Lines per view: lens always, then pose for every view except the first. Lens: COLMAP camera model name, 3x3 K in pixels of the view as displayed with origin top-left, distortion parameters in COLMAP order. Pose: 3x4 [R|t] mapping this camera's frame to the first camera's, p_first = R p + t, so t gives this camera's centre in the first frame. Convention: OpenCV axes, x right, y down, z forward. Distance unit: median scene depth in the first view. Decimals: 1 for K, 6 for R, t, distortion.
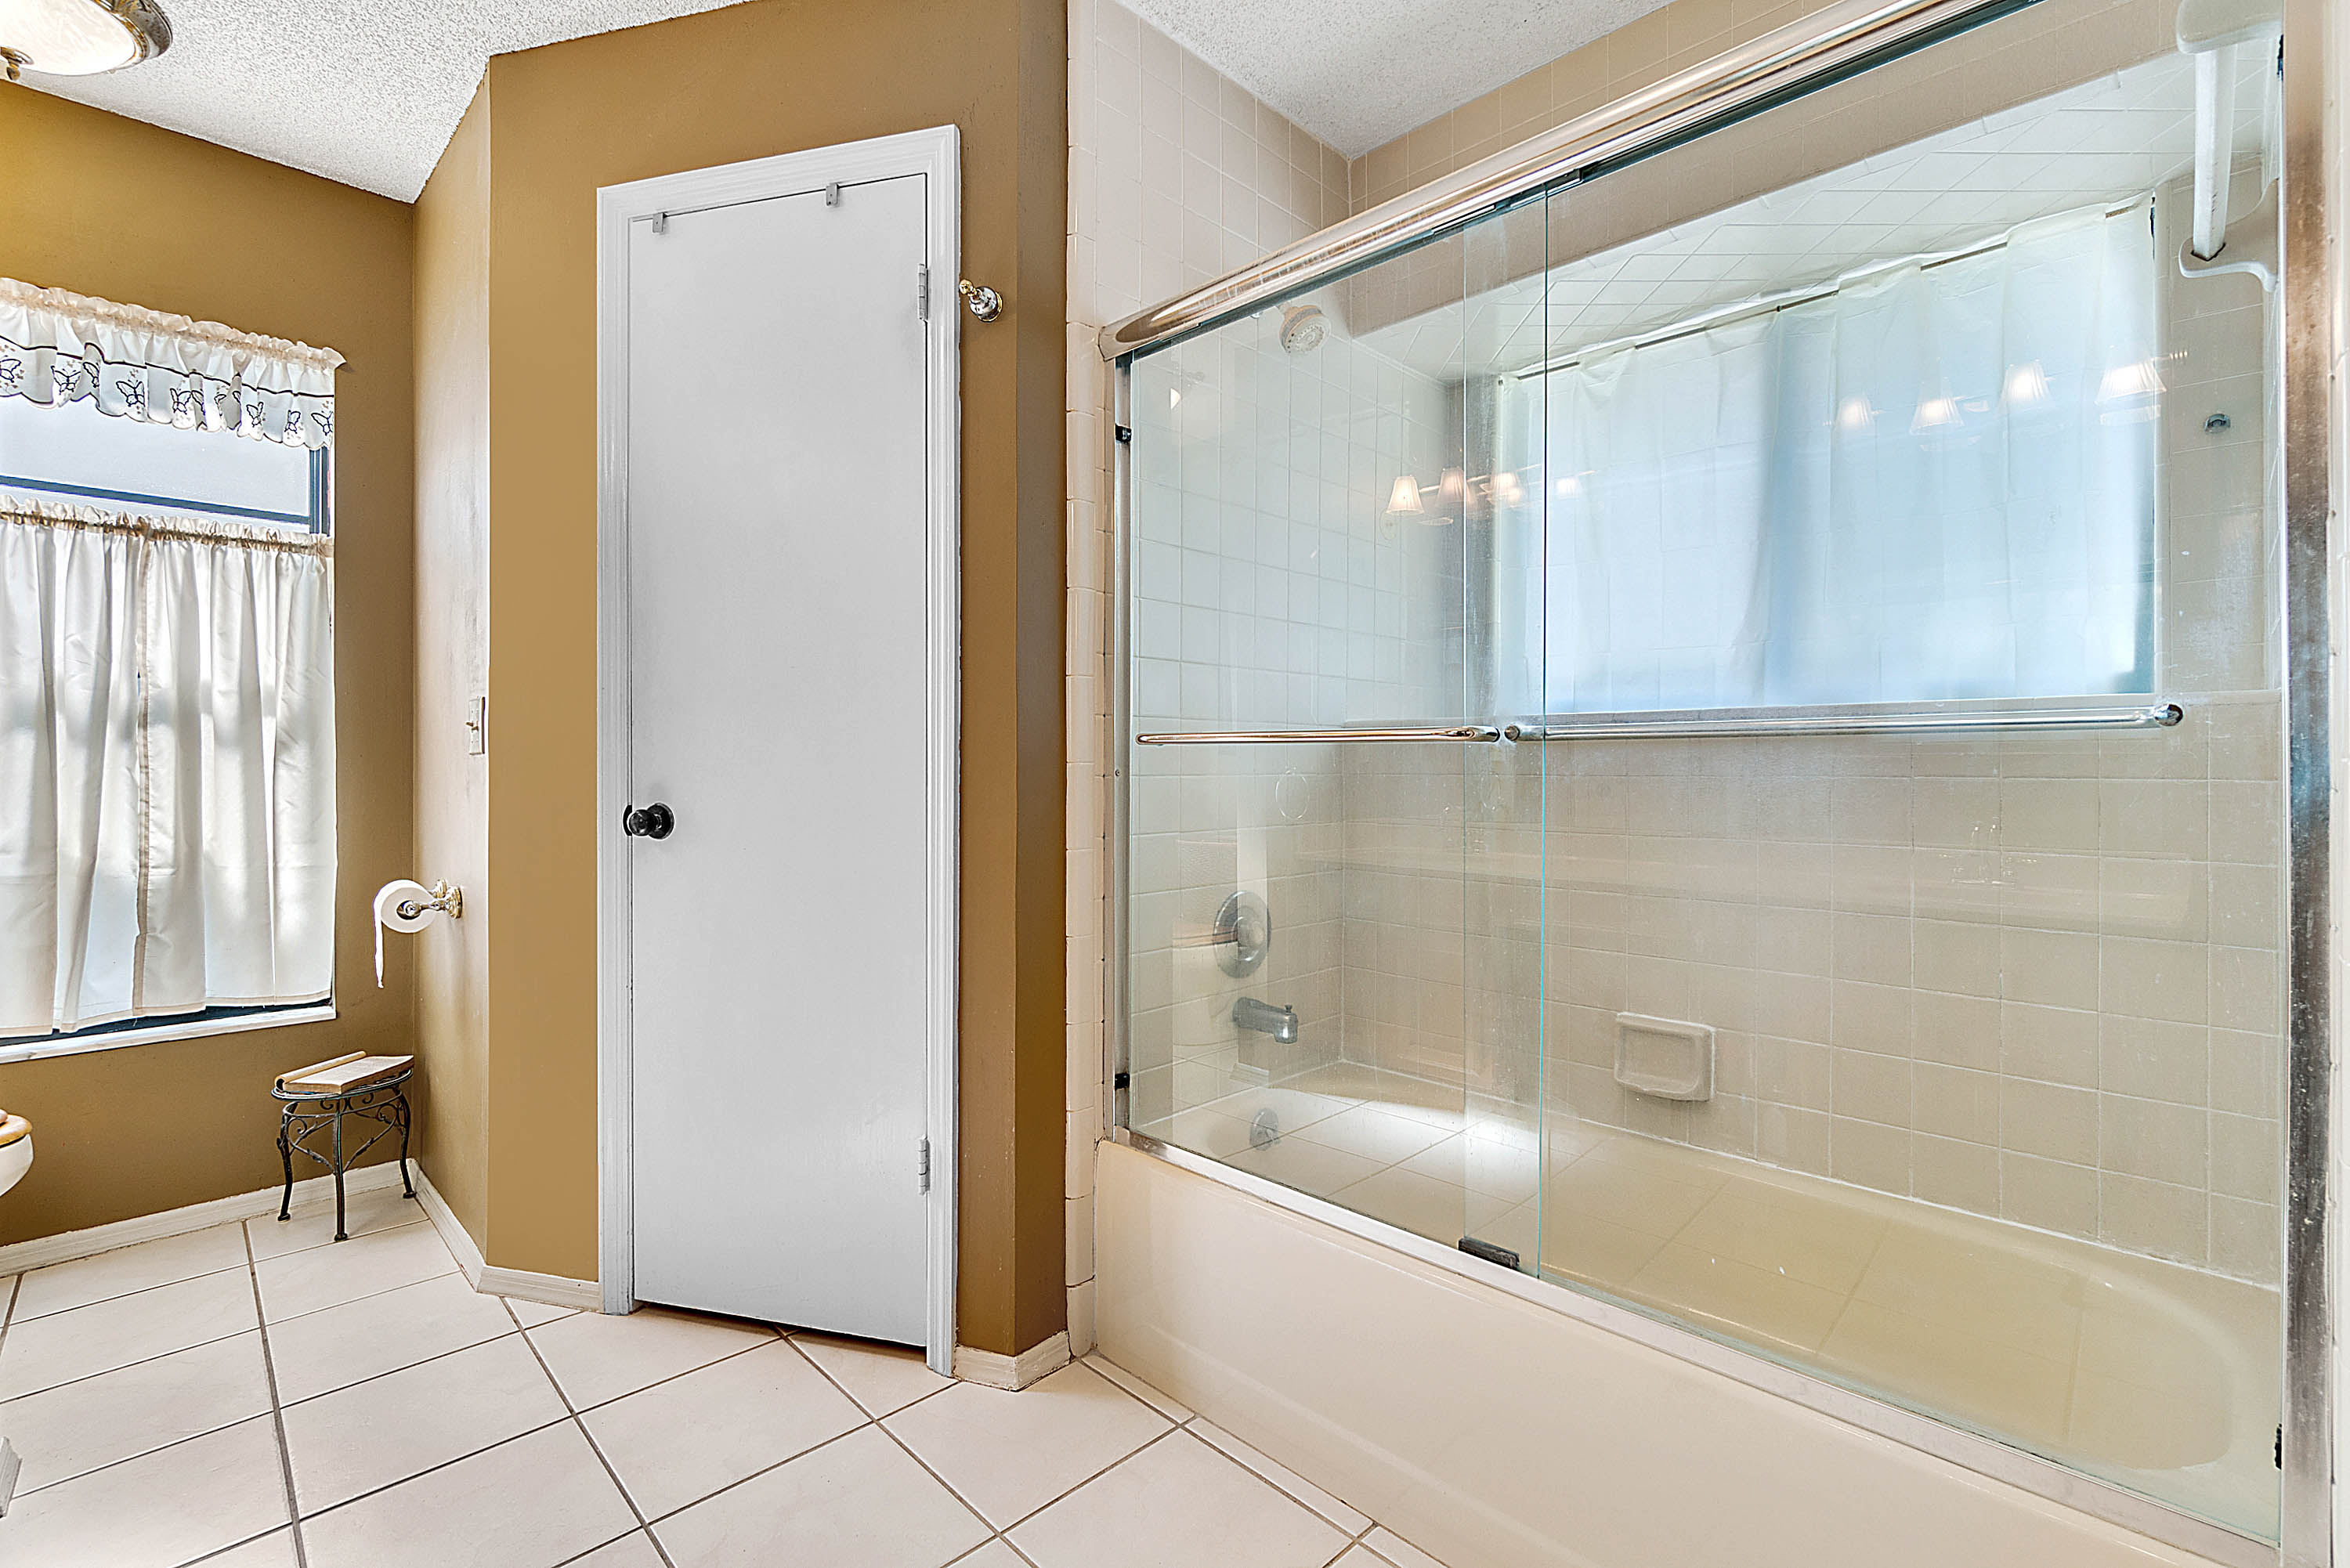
lens RADIAL K [[1024.0, 0, 1190.5], [0, 1024.0, 759.2], [0, 0, 1]] dist [-0.002772, -0.000044]
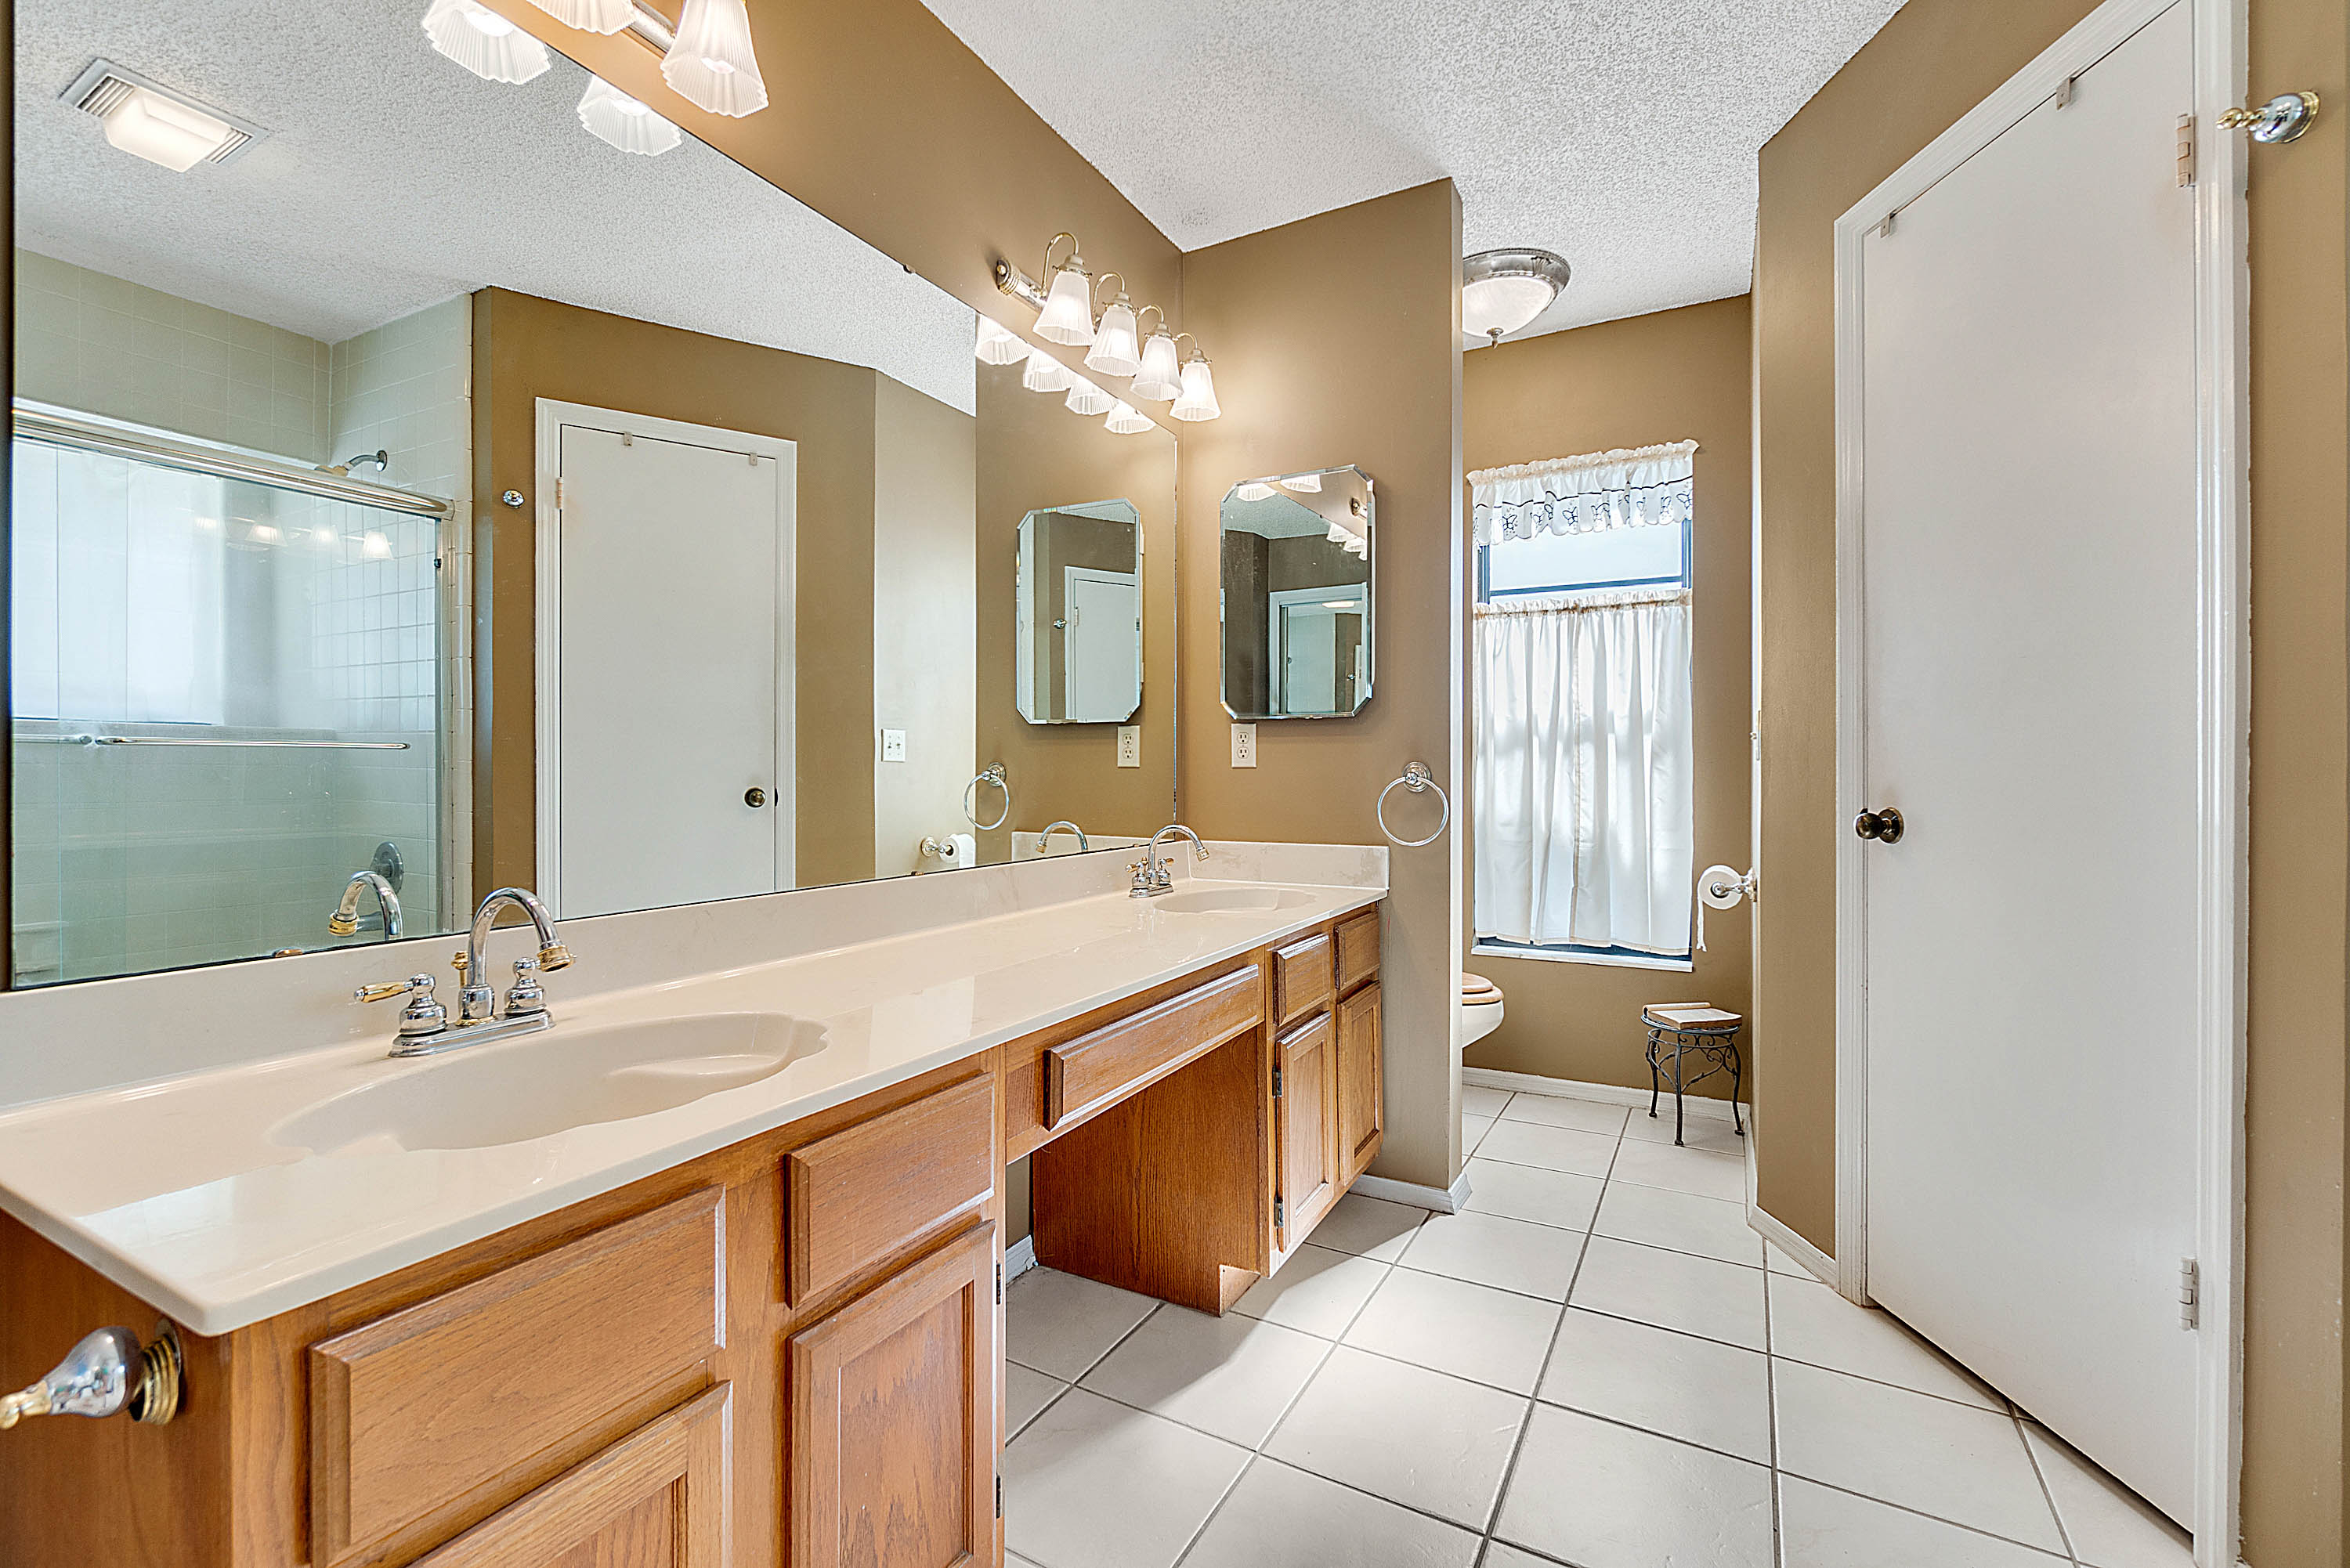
lens RADIAL K [[1024.0, 0, 1190.5], [0, 1024.0, 759.2], [0, 0, 1]] dist [-0.002772, -0.000044]
pose [[0.285799, -0.012006, -0.958214, 0.210912], [0.005267, 0.999926, -0.010958, 0.002906], [0.958275, -0.001915, 0.285841, 0.057259]]
